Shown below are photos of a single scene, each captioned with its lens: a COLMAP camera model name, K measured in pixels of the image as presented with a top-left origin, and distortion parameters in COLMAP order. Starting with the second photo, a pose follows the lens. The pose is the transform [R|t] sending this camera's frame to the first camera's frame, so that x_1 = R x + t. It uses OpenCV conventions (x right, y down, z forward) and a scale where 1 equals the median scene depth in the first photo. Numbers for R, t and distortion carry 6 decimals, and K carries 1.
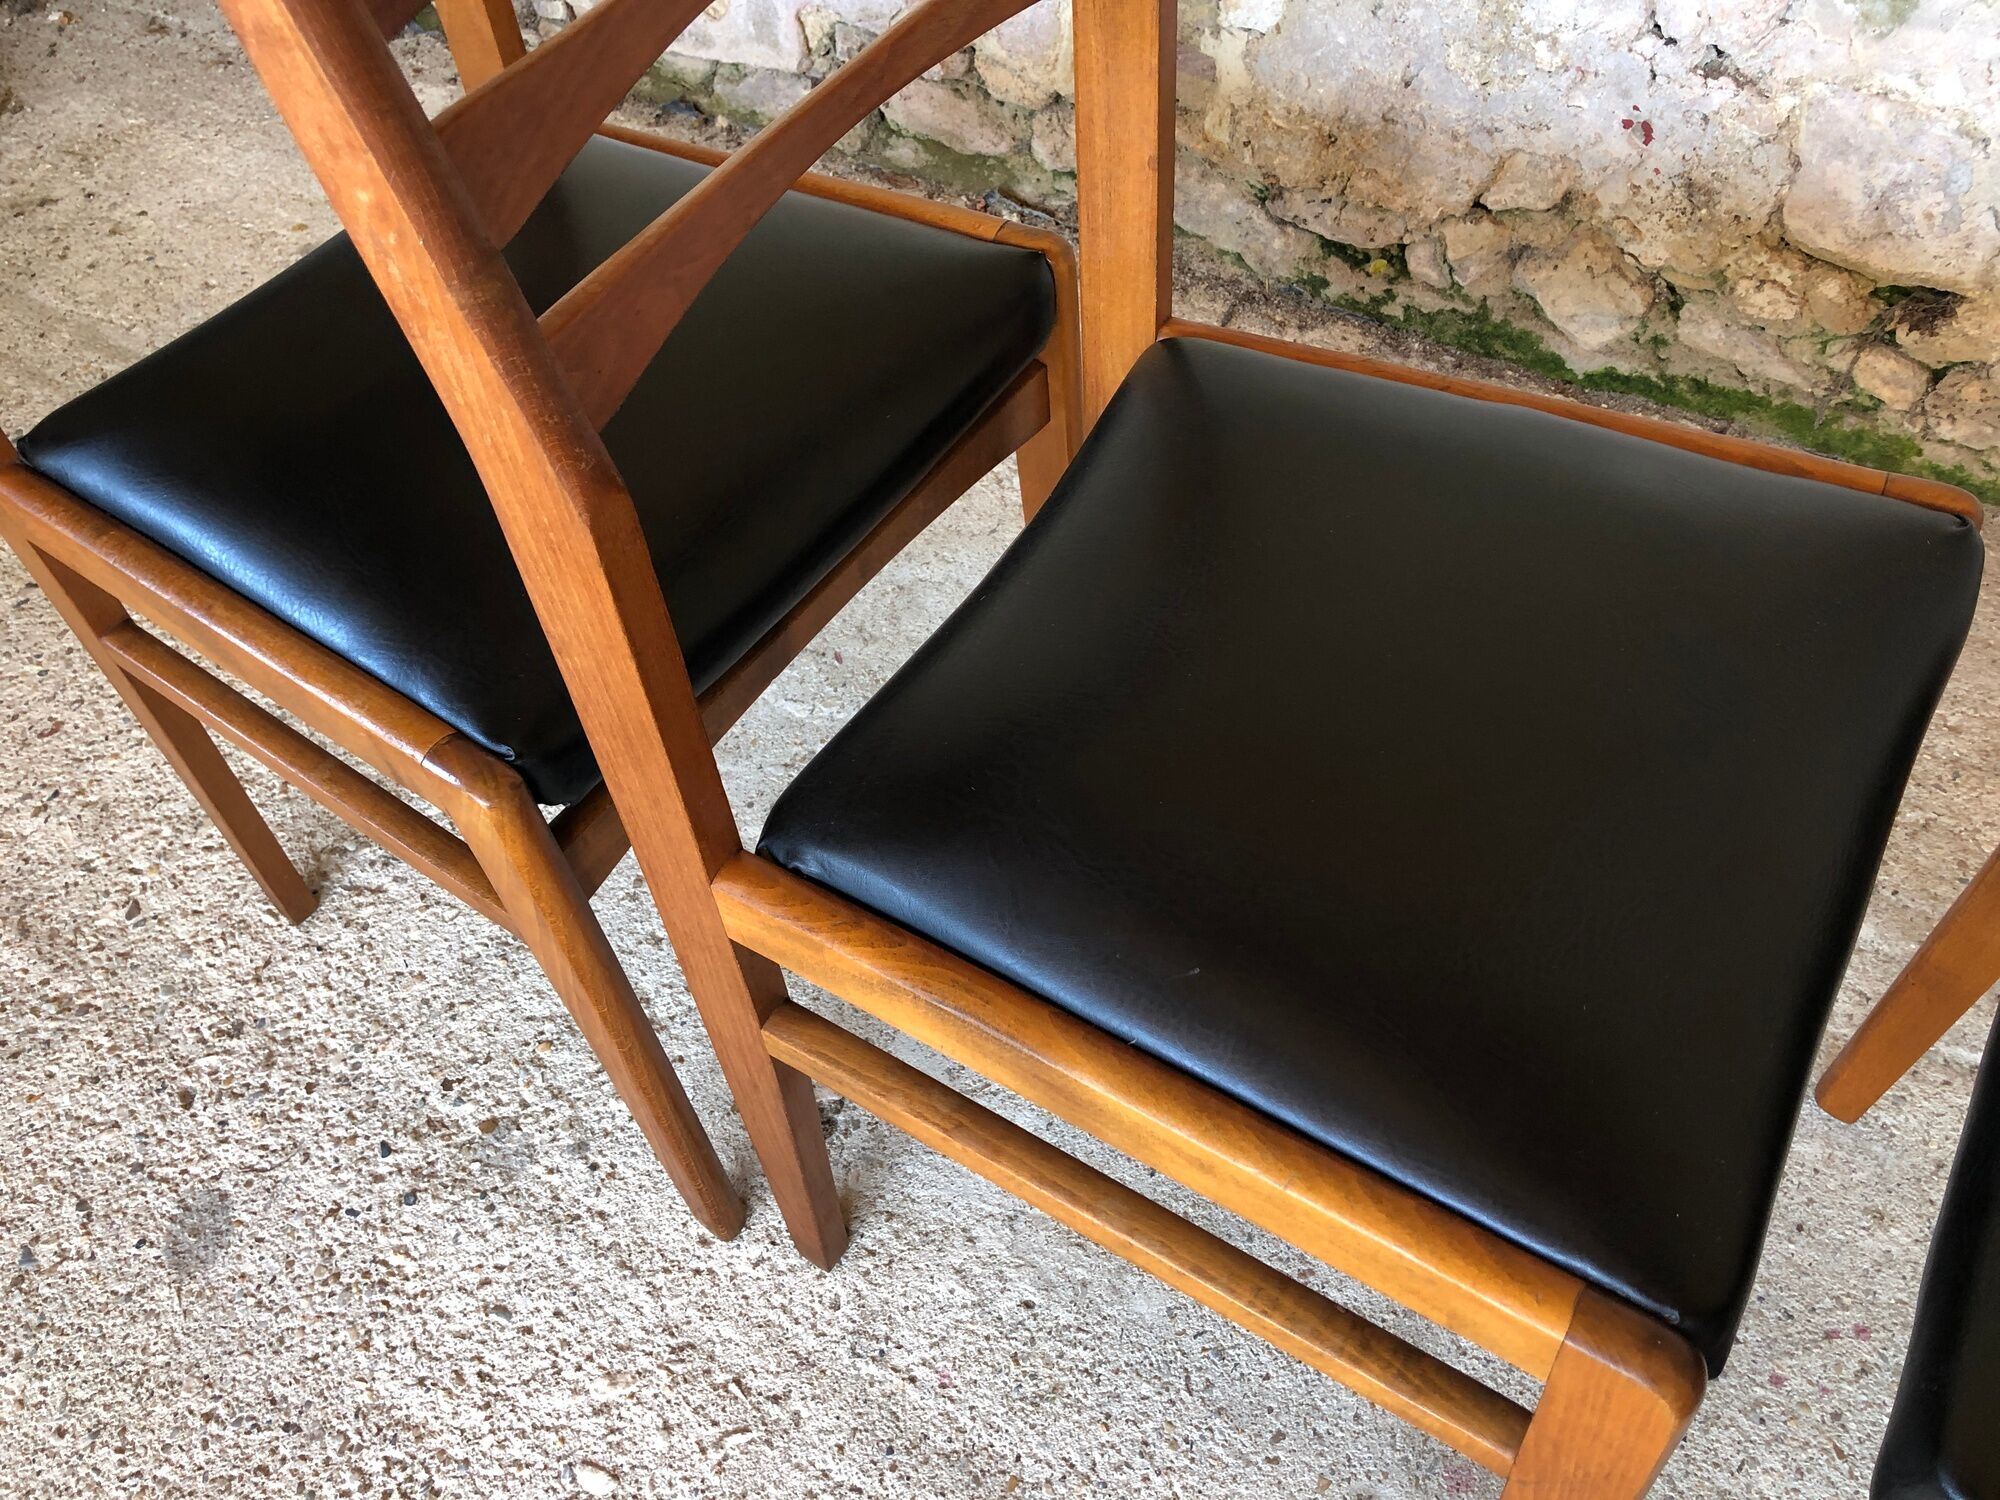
lens RADIAL K [[1633.9, 0, 1008.6], [0, 1633.9, 732.0], [0, 0, 1]] dist [0.015348, -0.013950]
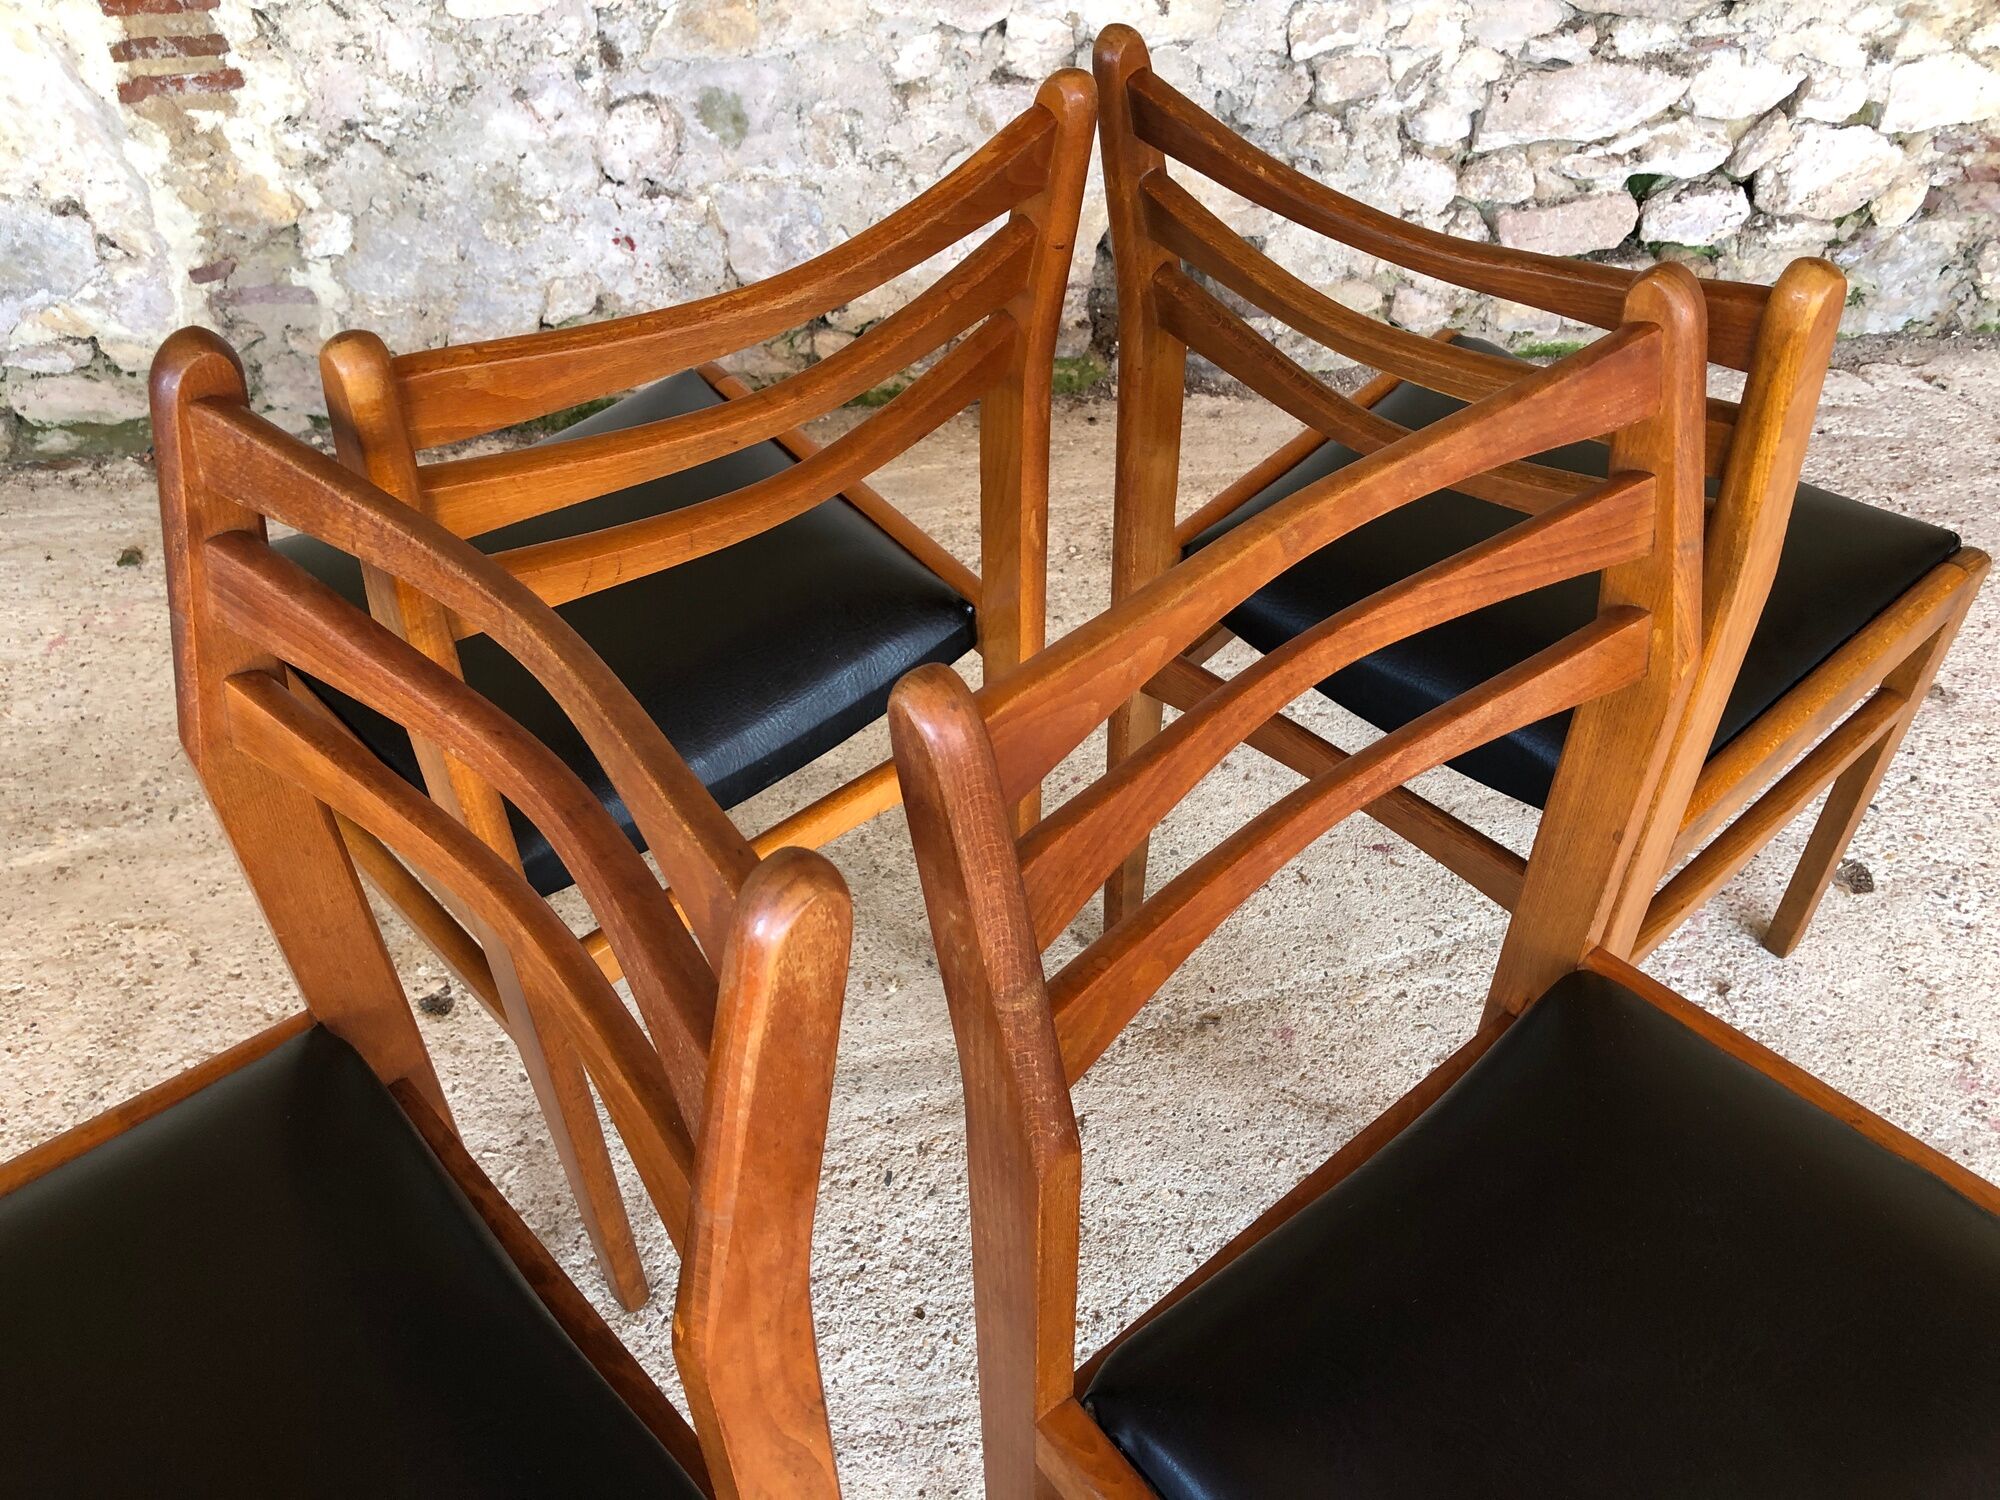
lens RADIAL K [[1633.9, 0, 991.7], [0, 1633.9, 736.1], [0, 0, 1]] dist [0.015348, -0.013950]
pose [[0.773222, -0.385712, 0.503342, -0.375012], [0.461879, 0.886427, -0.030257, 0.308348], [-0.434505, 0.255878, 0.863557, -0.437102]]
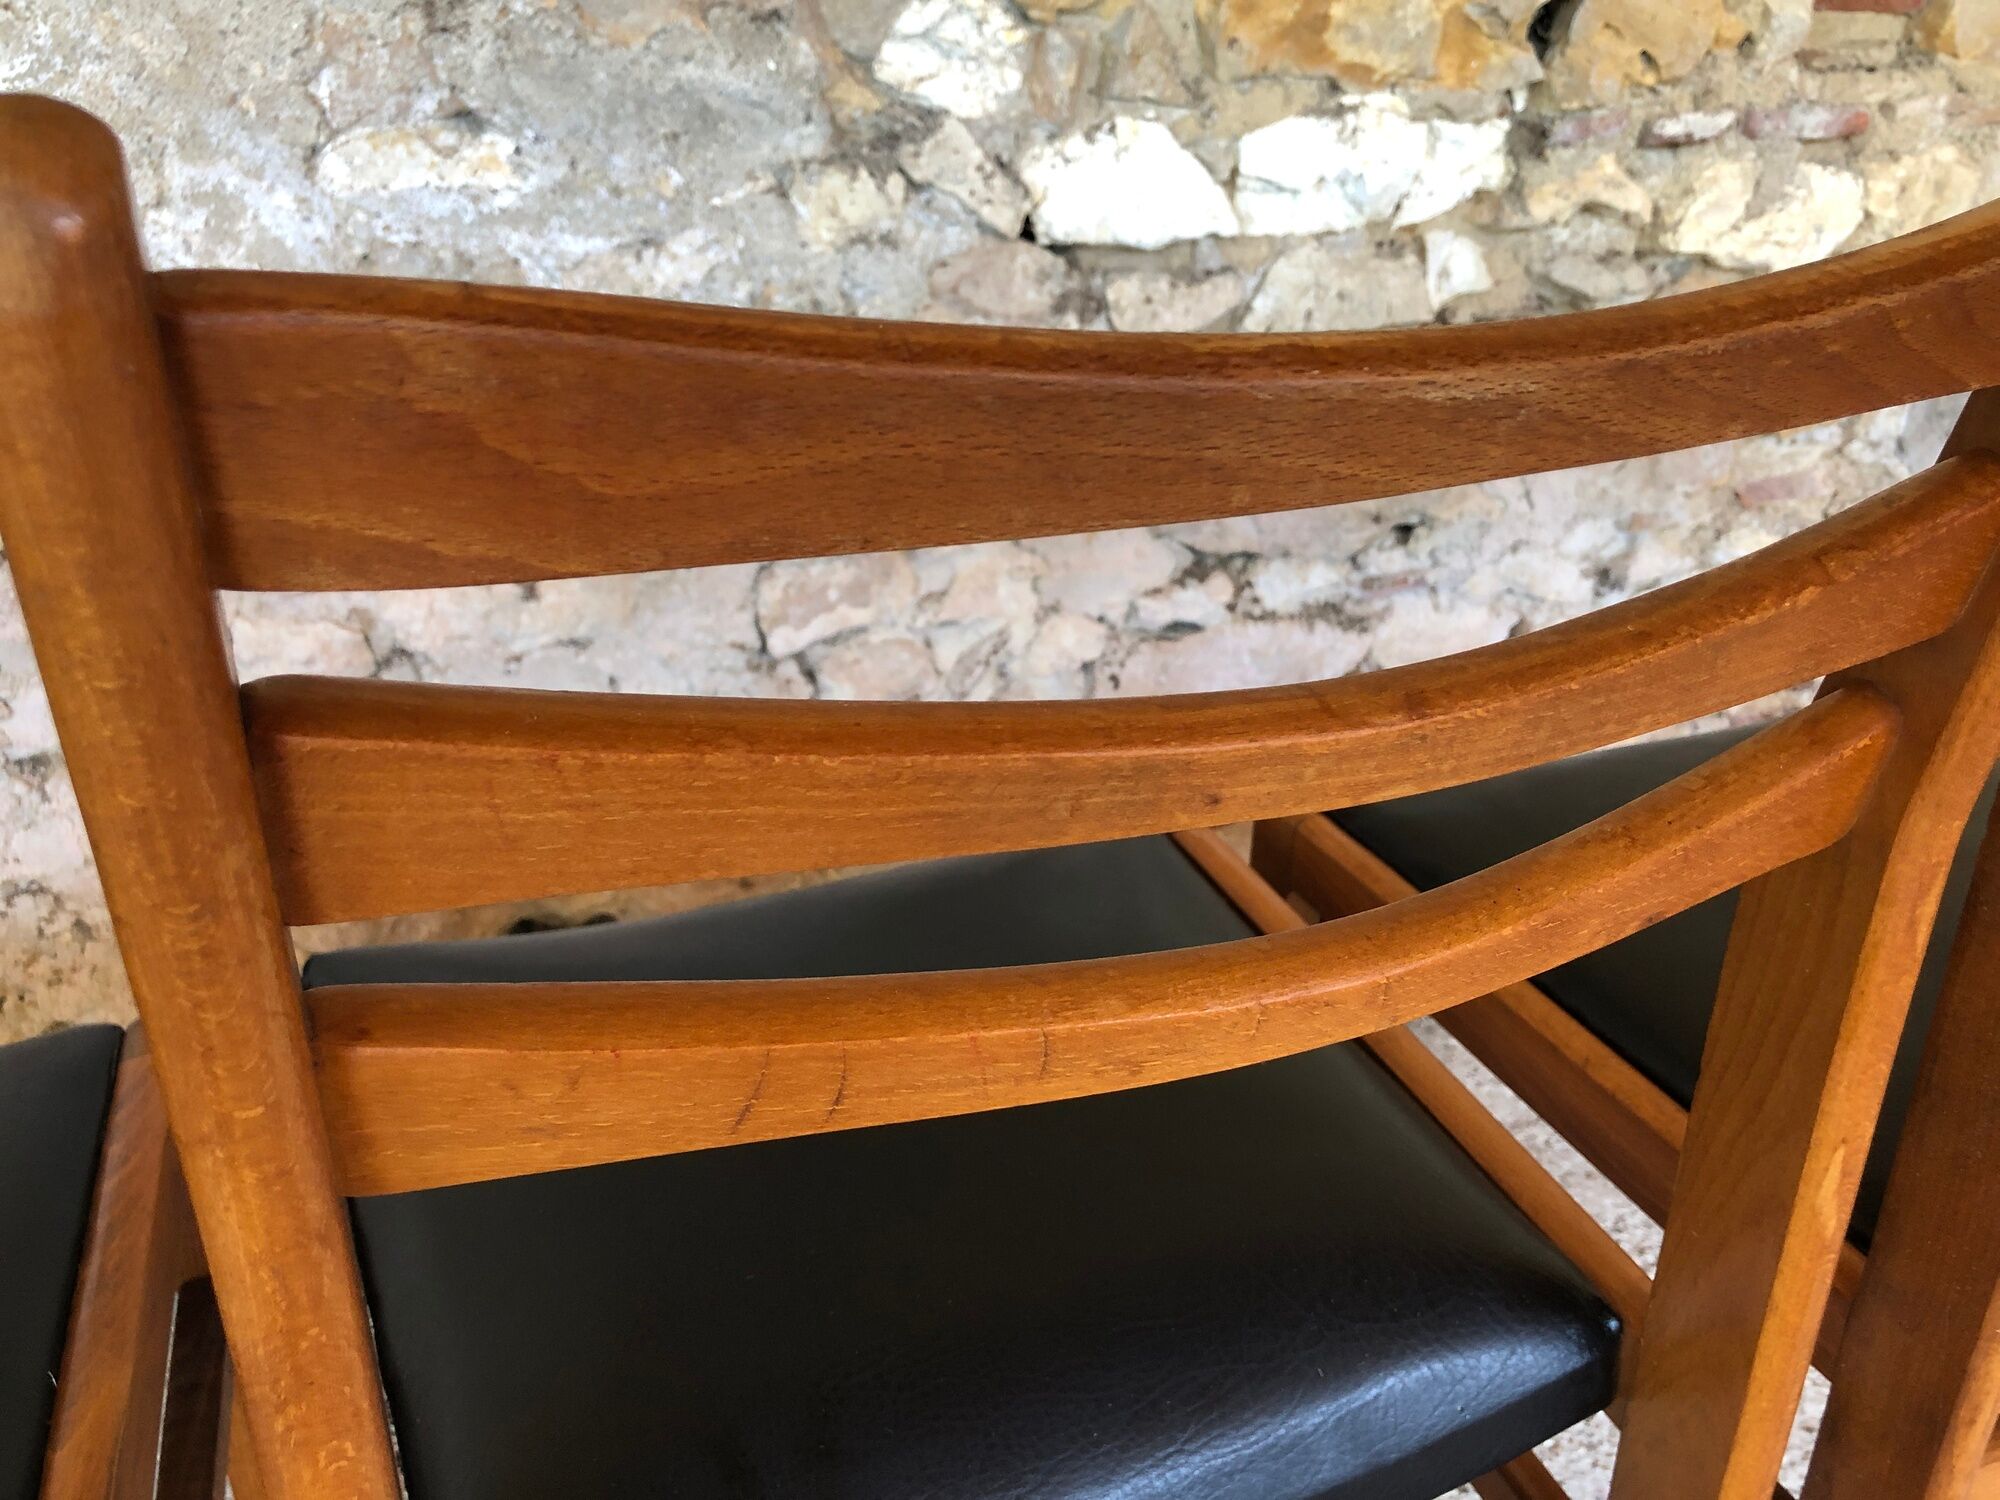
lens RADIAL K [[1633.9, 0, 982.2], [0, 1633.9, 738.1], [0, 0, 1]] dist [0.015348, -0.013950]
pose [[0.586087, -0.264974, 0.765696, 0.349331], [0.596242, 0.780928, -0.186137, 0.062220], [-0.548633, 0.565632, 0.615680, 0.100946]]
